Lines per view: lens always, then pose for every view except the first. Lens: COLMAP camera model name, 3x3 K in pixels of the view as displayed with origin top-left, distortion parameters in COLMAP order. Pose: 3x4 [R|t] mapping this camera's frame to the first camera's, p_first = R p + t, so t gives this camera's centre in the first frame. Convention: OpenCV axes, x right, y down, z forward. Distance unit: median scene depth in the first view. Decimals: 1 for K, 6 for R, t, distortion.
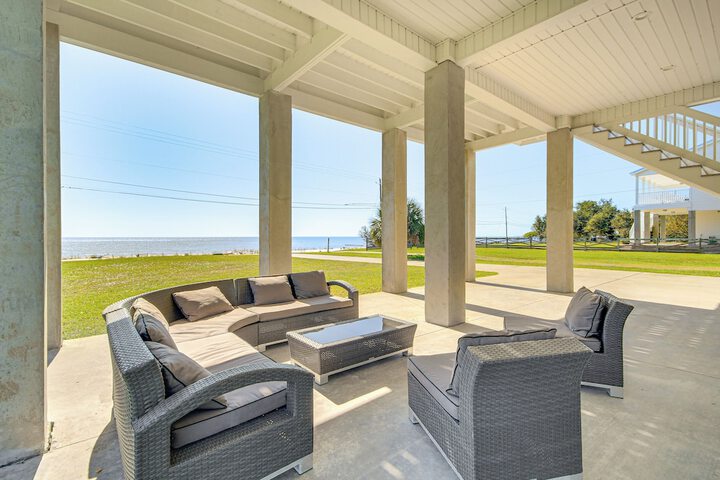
lens RADIAL K [[371.0, 0, 360.0], [0, 371.0, 240.0], [0, 0, 1]] dist [0.000936, 0.000063]
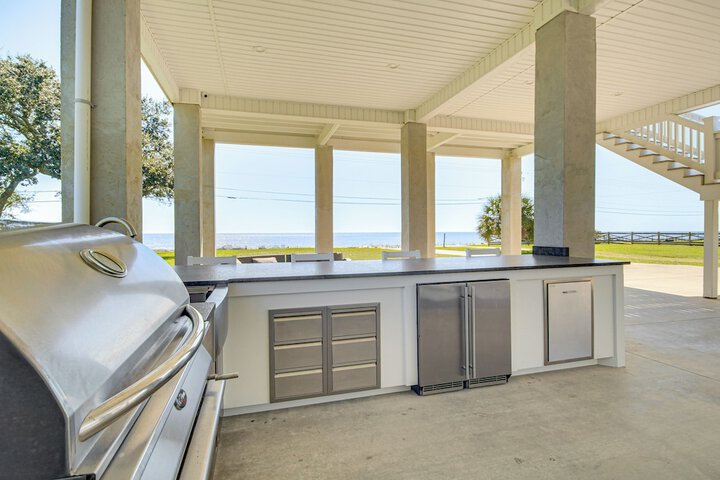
lens RADIAL K [[371.0, 0, 360.0], [0, 371.0, 240.0], [0, 0, 1]] dist [0.000936, 0.000063]
pose [[0.938685, 0.003438, -0.344758, 0.361630], [0.000730, 0.999928, 0.011958, 0.002896], [0.344775, -0.011477, 0.938615, -0.355400]]
